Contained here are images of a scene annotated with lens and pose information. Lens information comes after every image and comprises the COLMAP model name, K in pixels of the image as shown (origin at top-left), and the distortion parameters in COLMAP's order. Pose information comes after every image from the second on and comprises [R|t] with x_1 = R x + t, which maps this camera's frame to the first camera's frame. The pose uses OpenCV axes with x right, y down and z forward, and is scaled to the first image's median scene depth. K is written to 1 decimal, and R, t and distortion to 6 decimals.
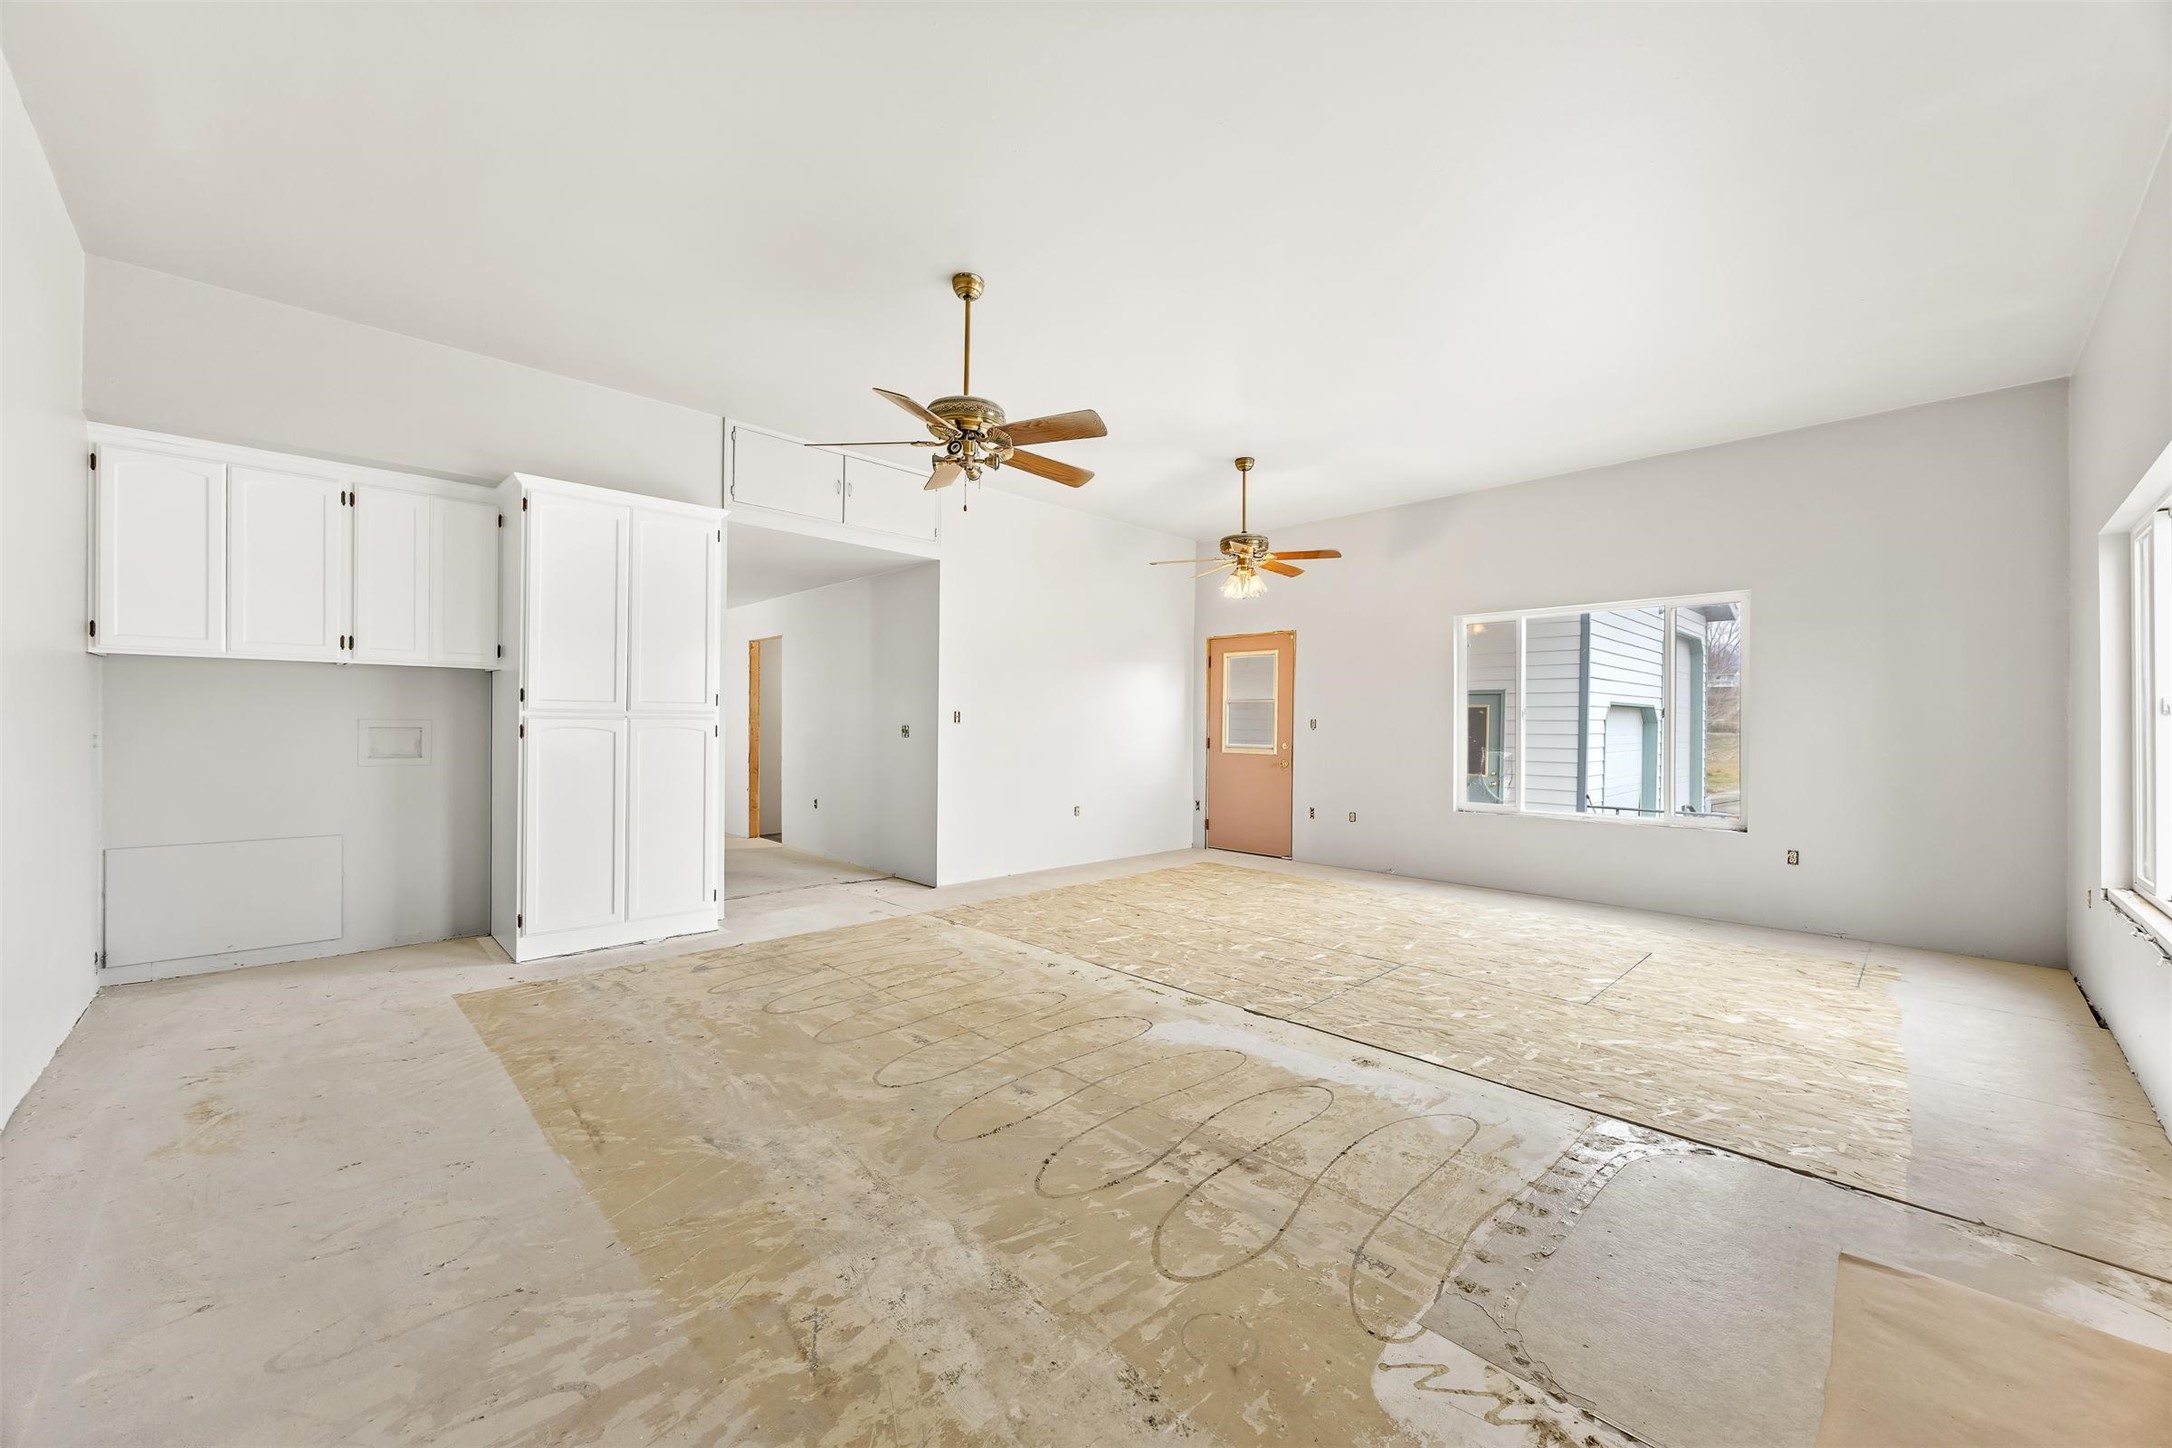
lens RADIAL K [[835.5, 0, 1088.6], [0, 835.5, 725.8], [0, 0, 1]] dist [-0.000866, -0.000008]
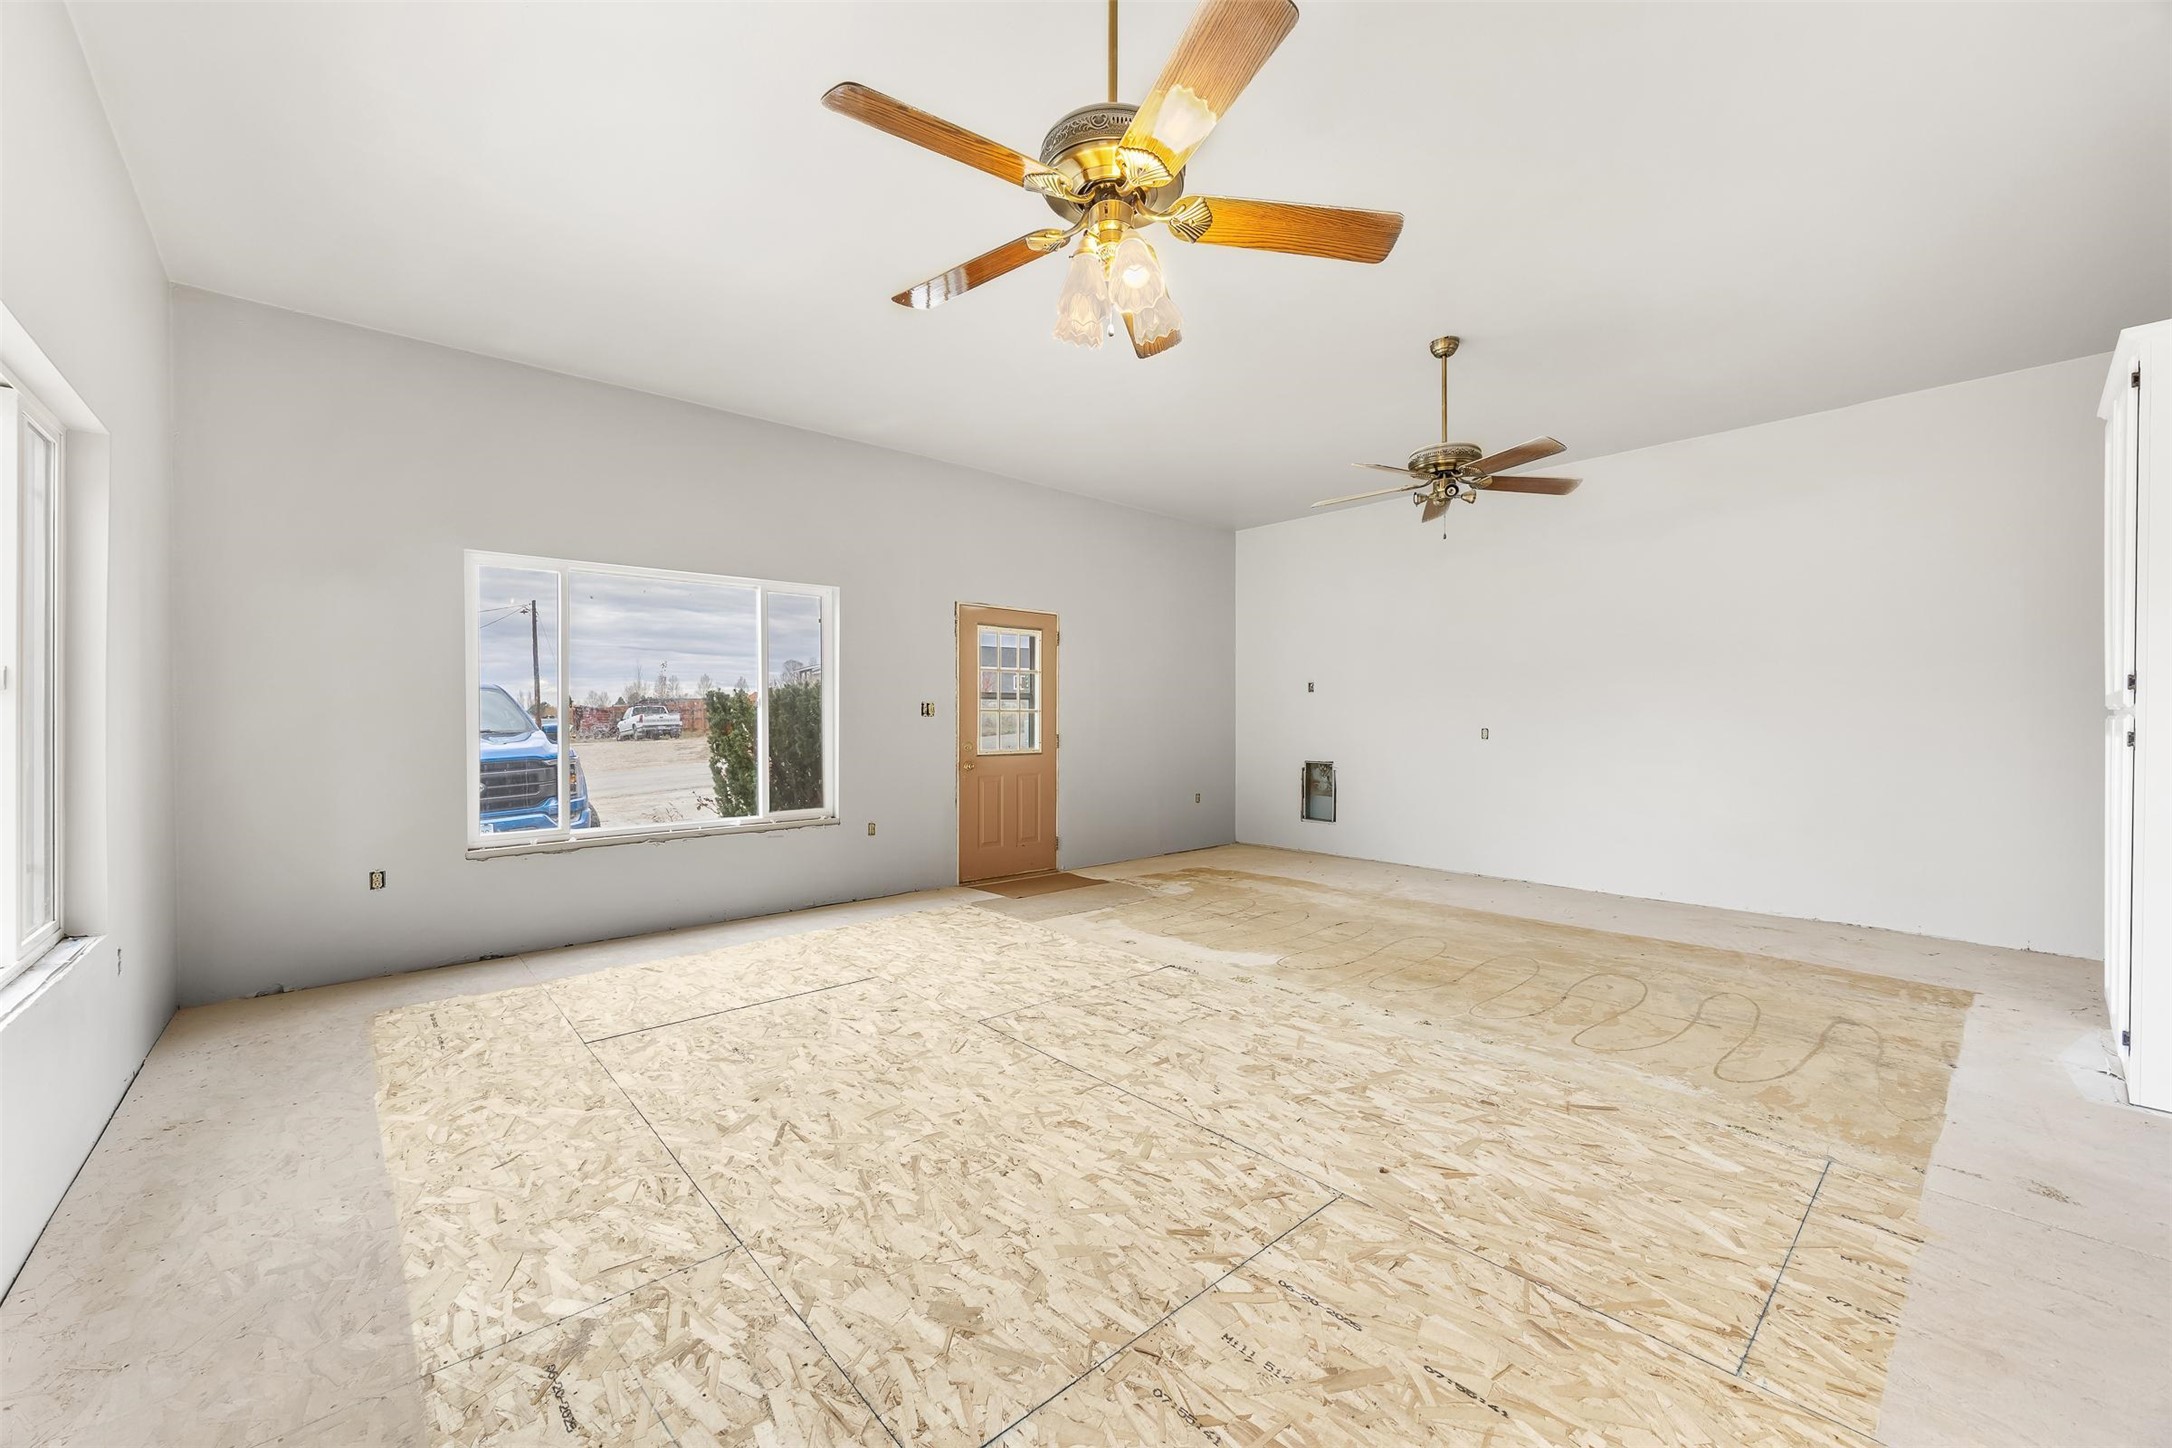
lens RADIAL K [[835.5, 0, 1080.4], [0, 835.5, 722.1], [0, 0, 1]] dist [-0.000866, -0.000008]
pose [[-0.998493, -0.007380, 0.054373, 0.288064], [-0.007052, 0.999956, 0.006231, -0.005264], [-0.054417, 0.005839, -0.998501, 2.141936]]
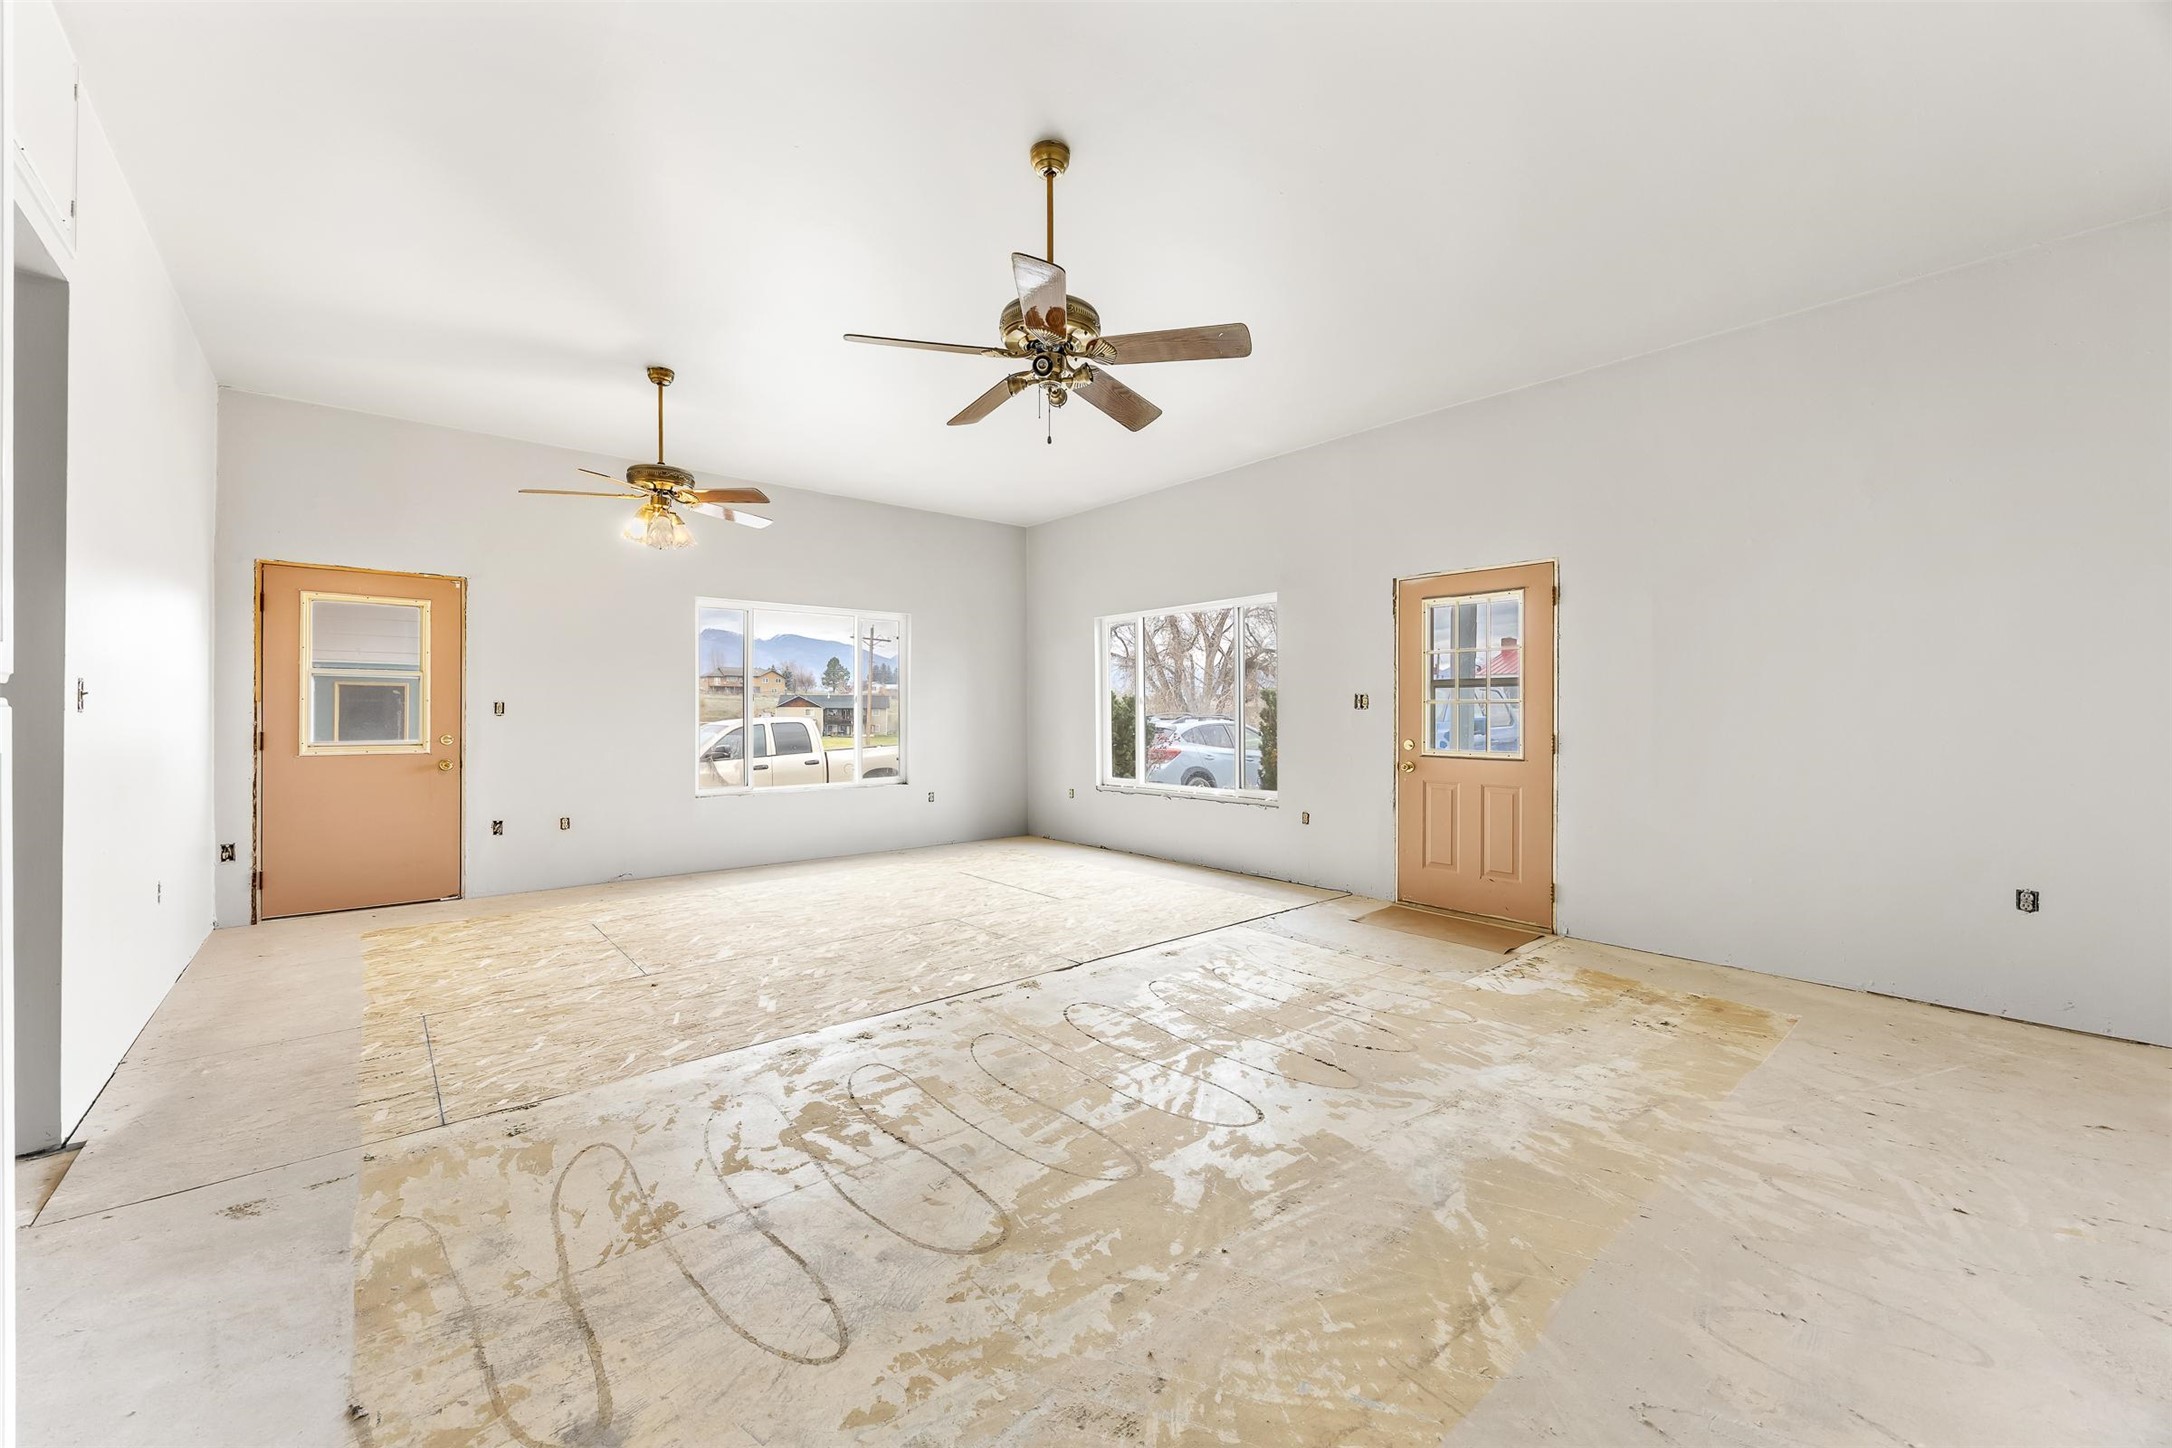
lens RADIAL K [[835.5, 0, 1080.9], [0, 835.5, 708.8], [0, 0, 1]] dist [-0.000866, -0.000008]
pose [[0.070276, -0.003358, 0.997522, -0.908926], [-0.000440, 0.999994, 0.003398, -0.008963], [-0.997528, -0.000678, 0.070274, 0.892289]]
